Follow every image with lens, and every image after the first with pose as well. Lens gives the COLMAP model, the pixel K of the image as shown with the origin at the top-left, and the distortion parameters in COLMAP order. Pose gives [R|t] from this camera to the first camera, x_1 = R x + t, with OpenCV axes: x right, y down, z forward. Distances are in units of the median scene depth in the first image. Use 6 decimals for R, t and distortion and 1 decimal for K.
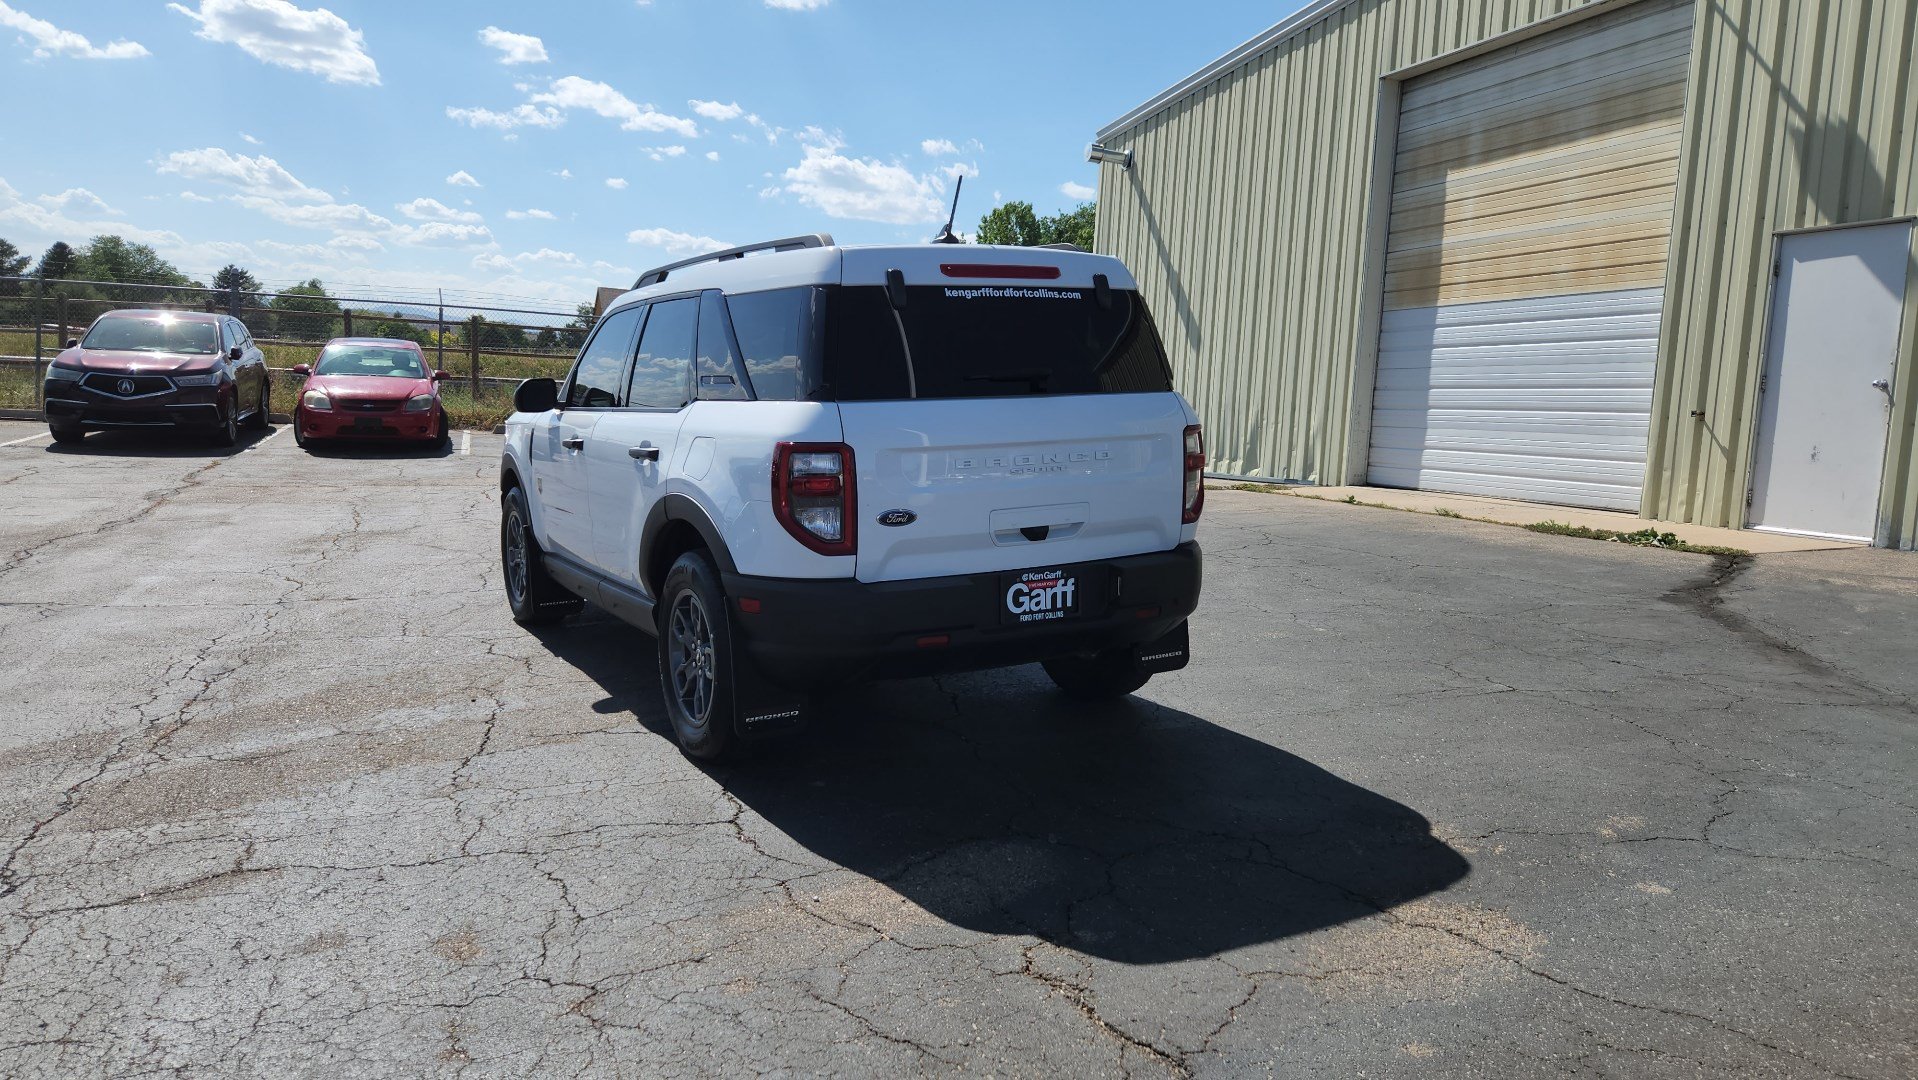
lens RADIAL K [[1285.4, 0, 936.3], [0, 1285.4, 535.3], [0, 0, 1]] dist [0.068762, -0.054185]
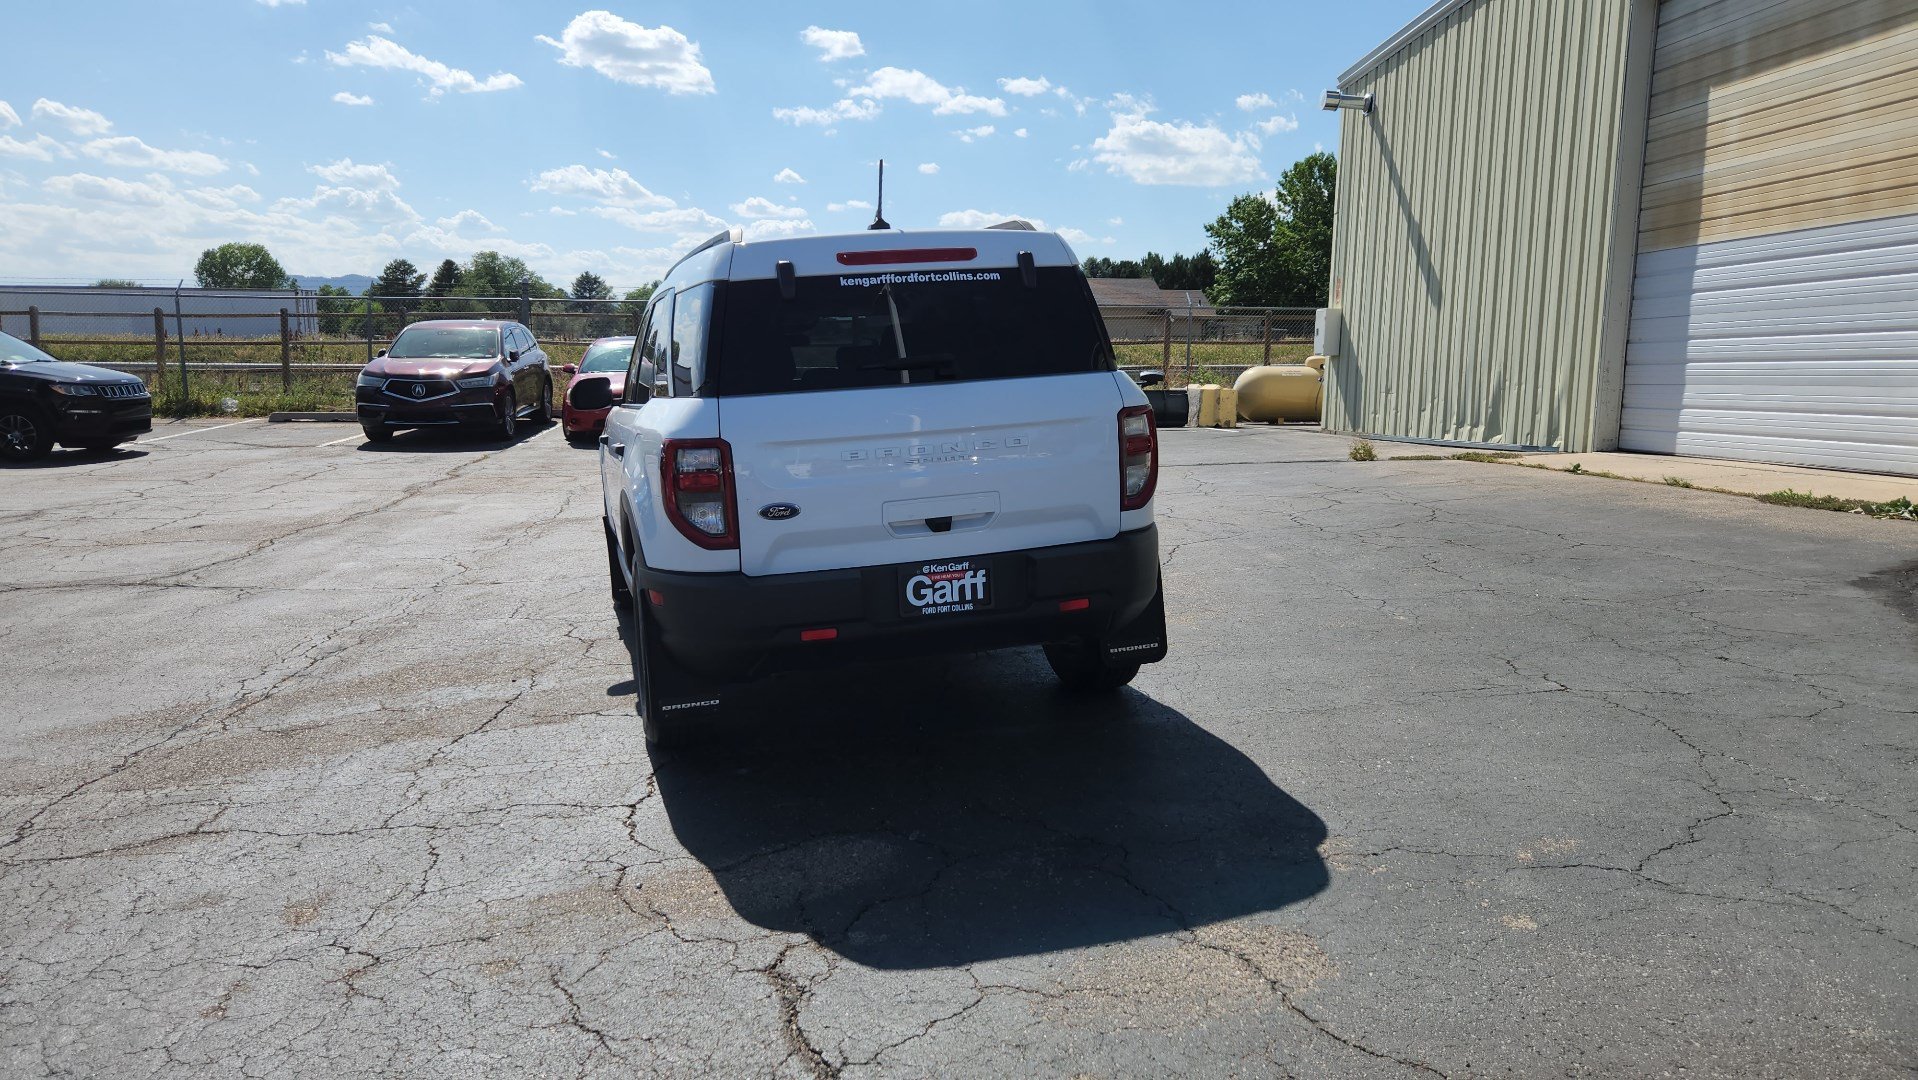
lens RADIAL K [[1285.4, 0, 940.7], [0, 1285.4, 550.4], [0, 0, 1]] dist [0.068762, -0.054185]
pose [[0.972065, -0.006229, -0.234628, 0.198827], [0.013586, 0.999465, 0.029751, -0.006896], [0.234317, -0.032107, 0.971630, 0.031628]]
